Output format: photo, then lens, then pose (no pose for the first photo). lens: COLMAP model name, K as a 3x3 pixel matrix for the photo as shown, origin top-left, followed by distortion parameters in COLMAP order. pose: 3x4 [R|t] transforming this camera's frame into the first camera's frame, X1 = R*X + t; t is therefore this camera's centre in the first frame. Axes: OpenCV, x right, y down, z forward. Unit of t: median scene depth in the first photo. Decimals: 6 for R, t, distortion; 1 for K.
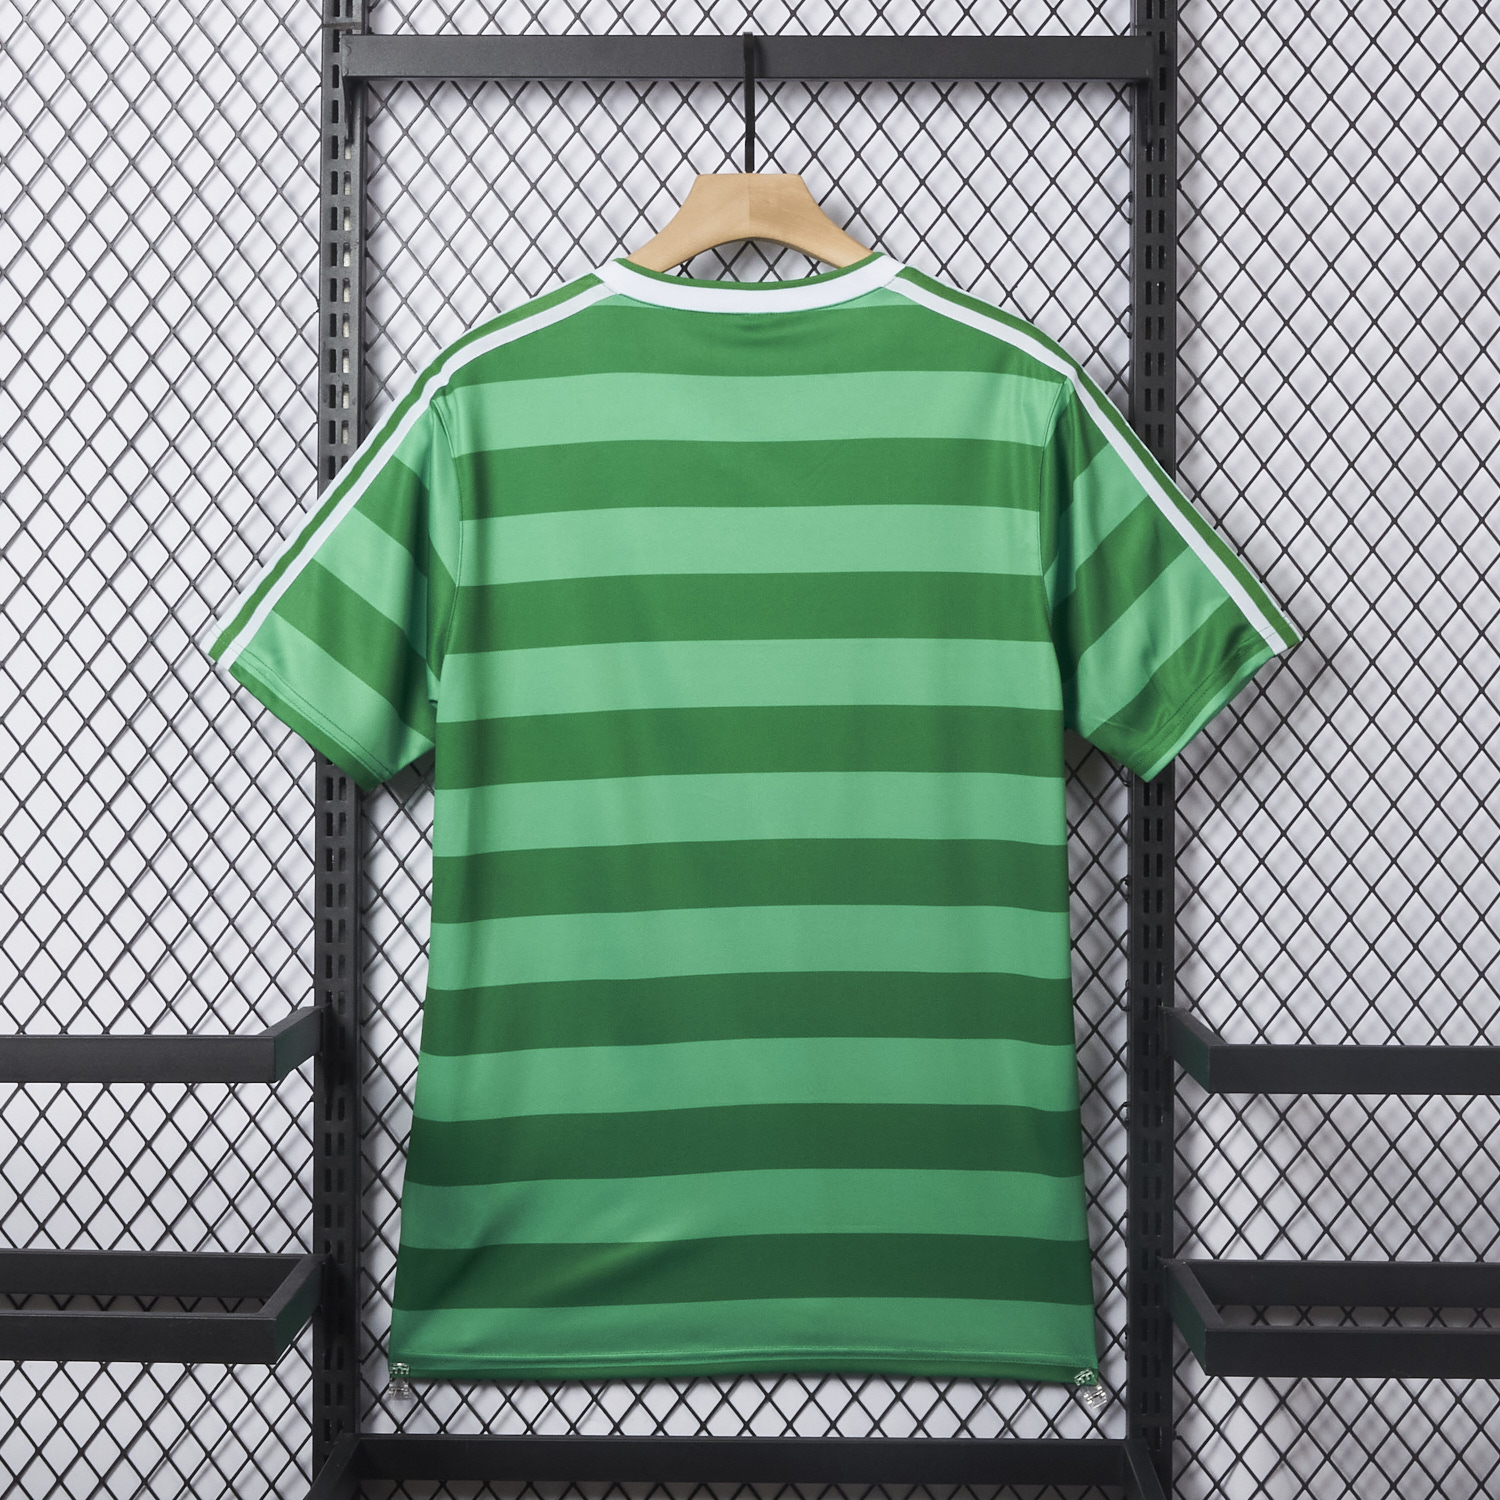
lens RADIAL K [[3954.7, 0, 766.4], [0, 3954.7, 746.3], [0, 0, 1]] dist [-0.043557, 0.000000]
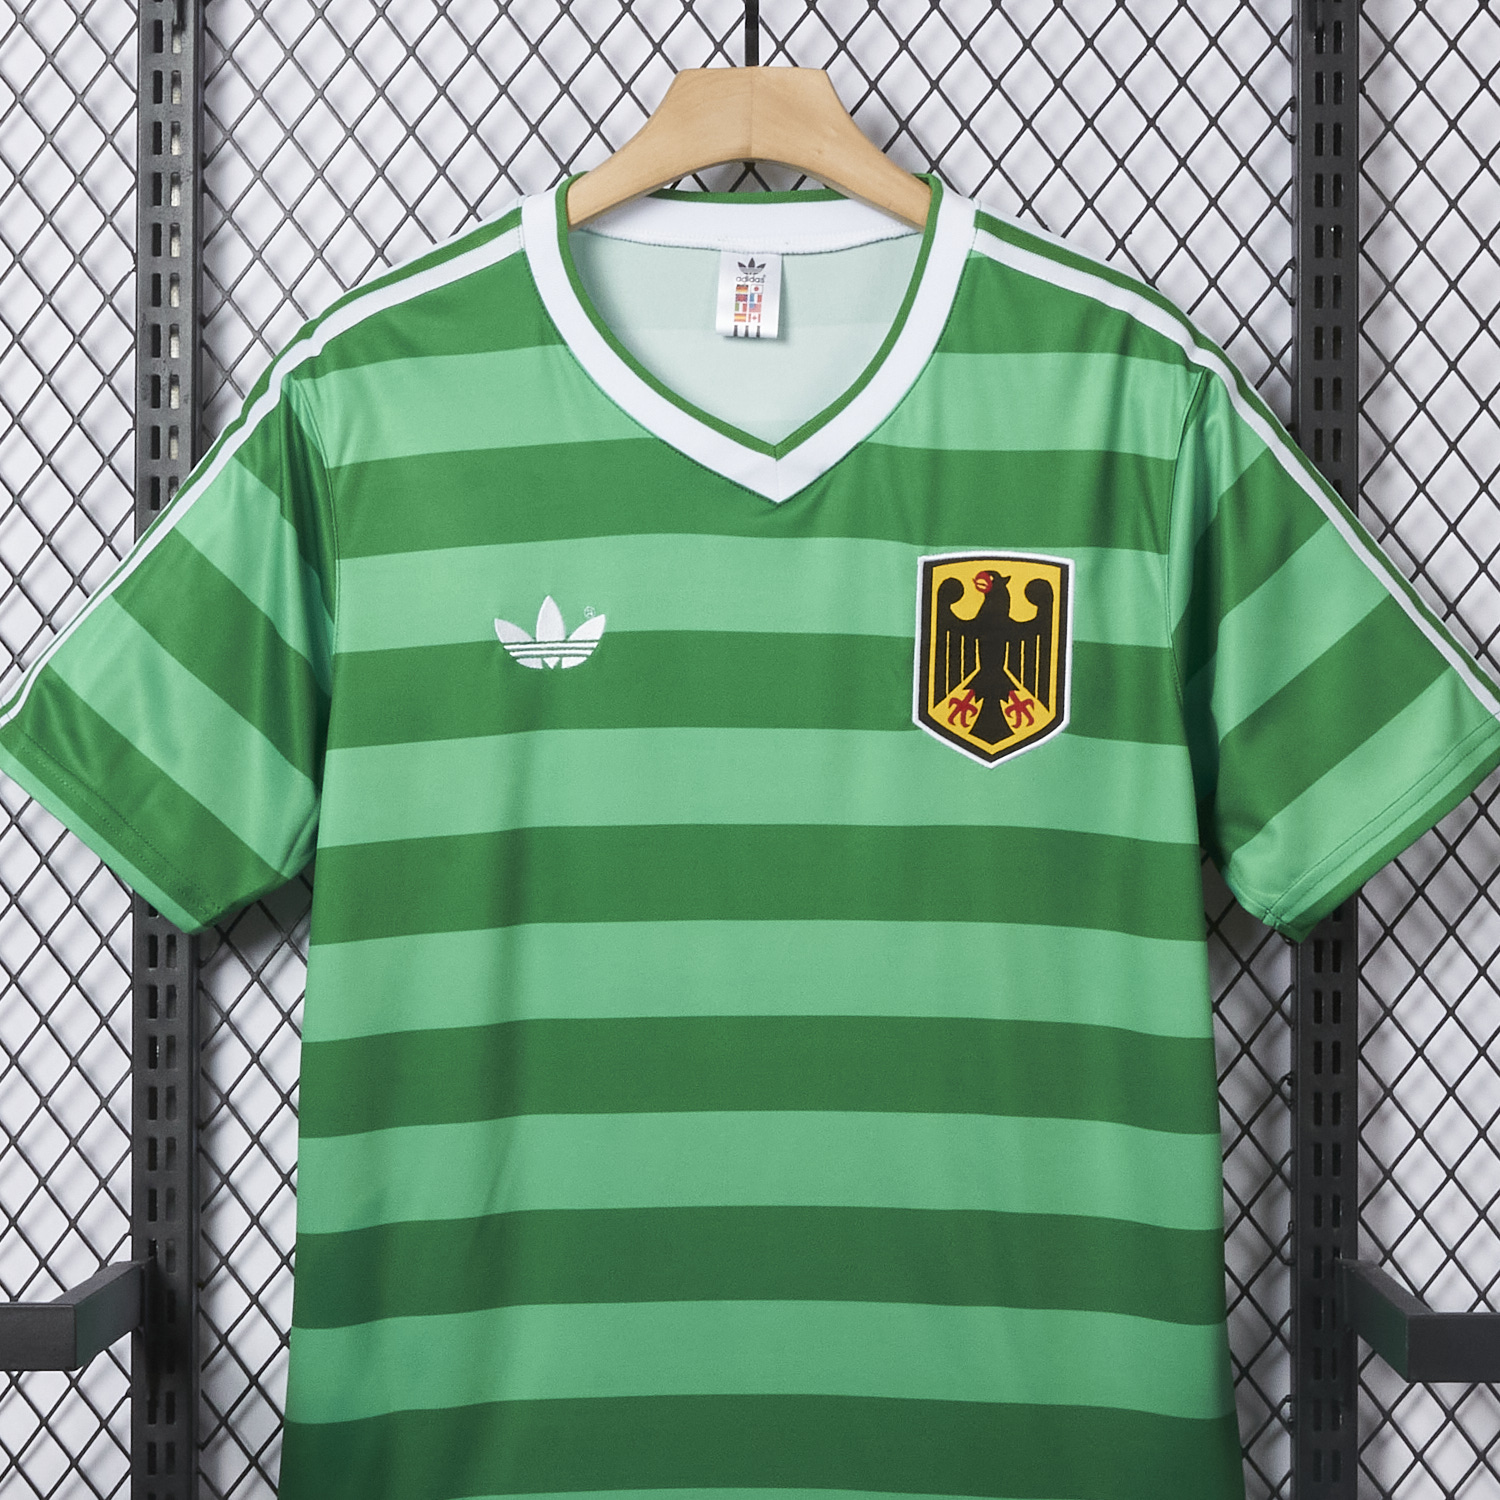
lens RADIAL K [[3954.7, 0, 740.9], [0, 3954.7, 757.4], [0, 0, 1]] dist [-0.043557, 0.000000]
pose [[0.999997, -0.002281, 0.001199, -0.006925], [0.002286, 0.999991, -0.003510, -0.020933], [-0.001191, 0.003513, 0.999993, 0.299367]]
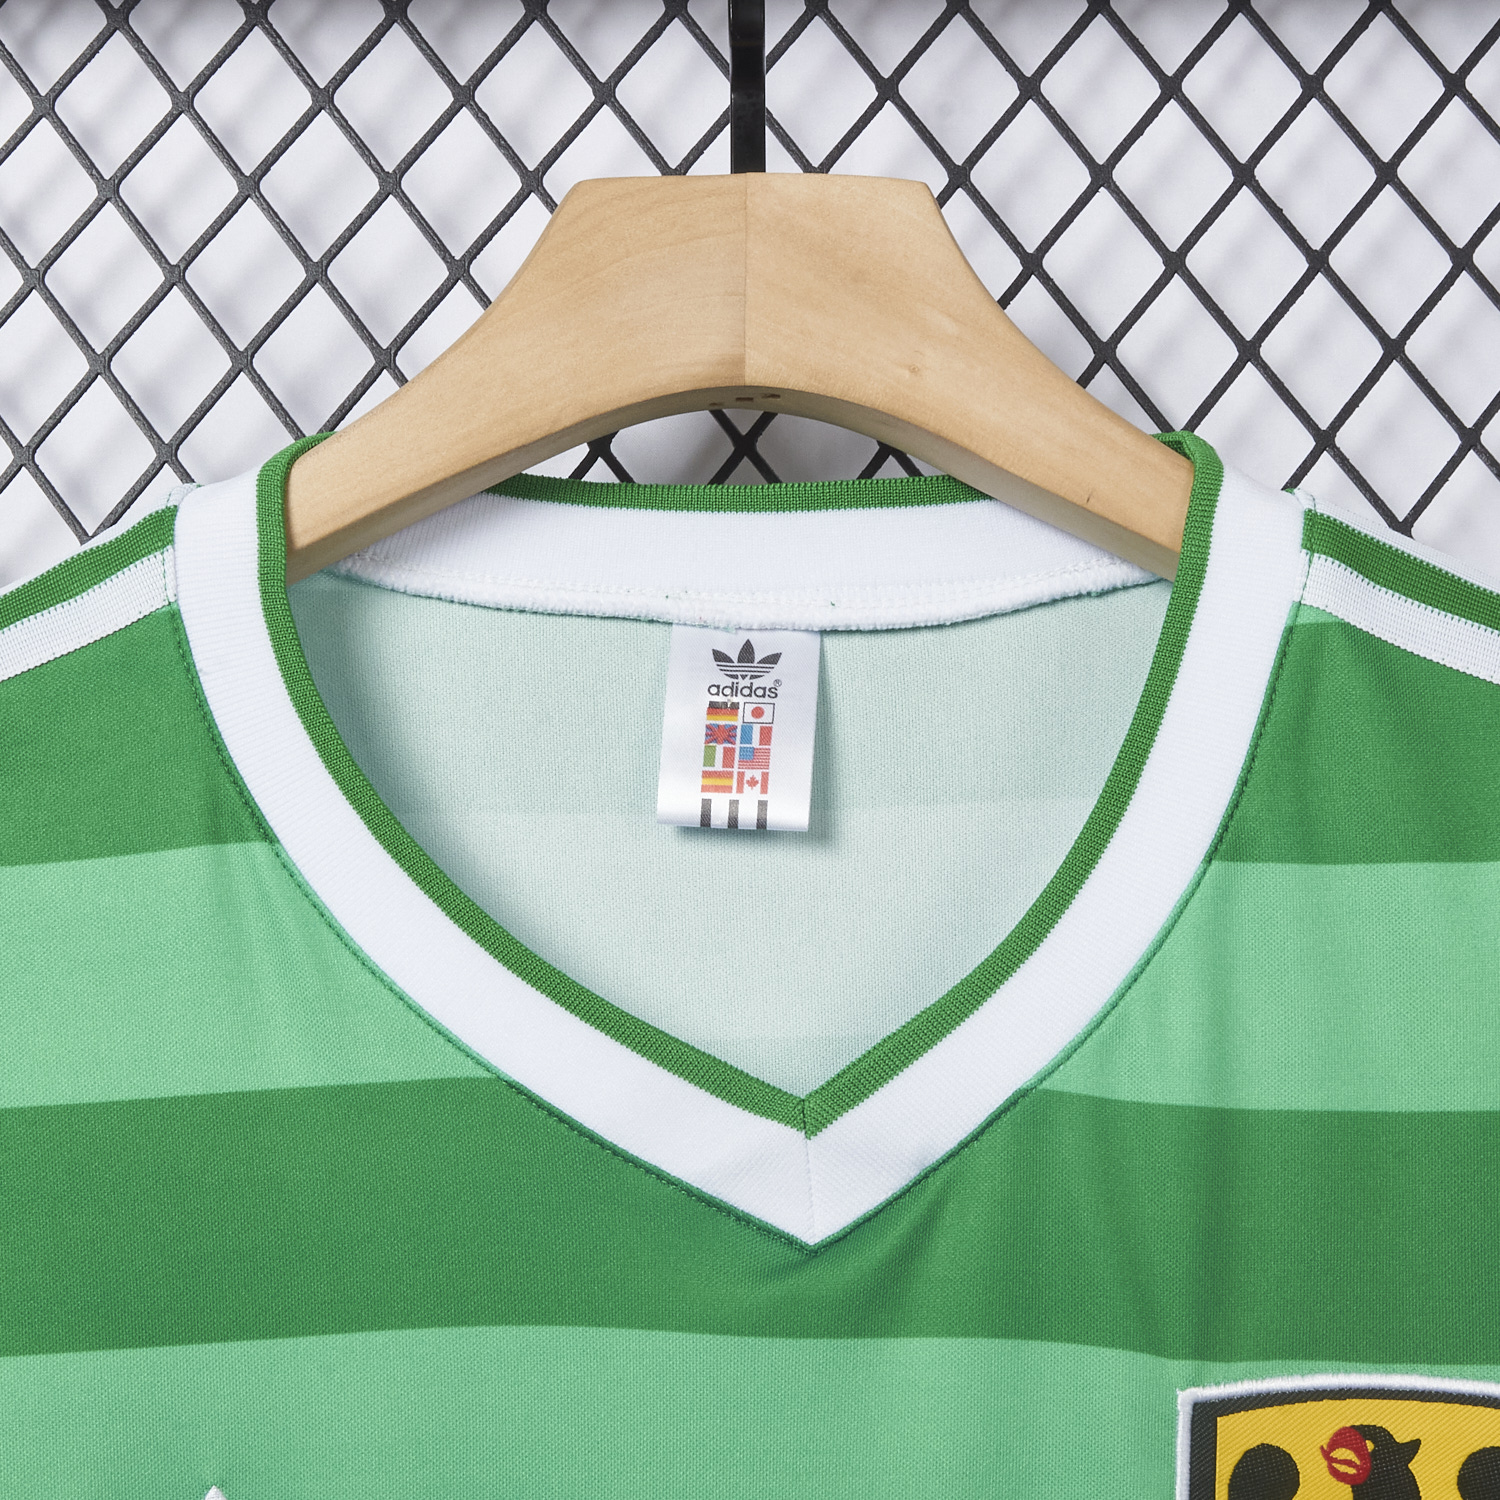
lens RADIAL K [[3954.7, 0, 742.2], [0, 3954.7, 751.3], [0, 0, 1]] dist [-0.043557, 0.000000]
pose [[0.999980, -0.000677, -0.006228, -0.002608], [-0.000431, 0.984360, -0.176167, -0.052757], [0.006250, 0.176166, 0.984341, 0.709144]]
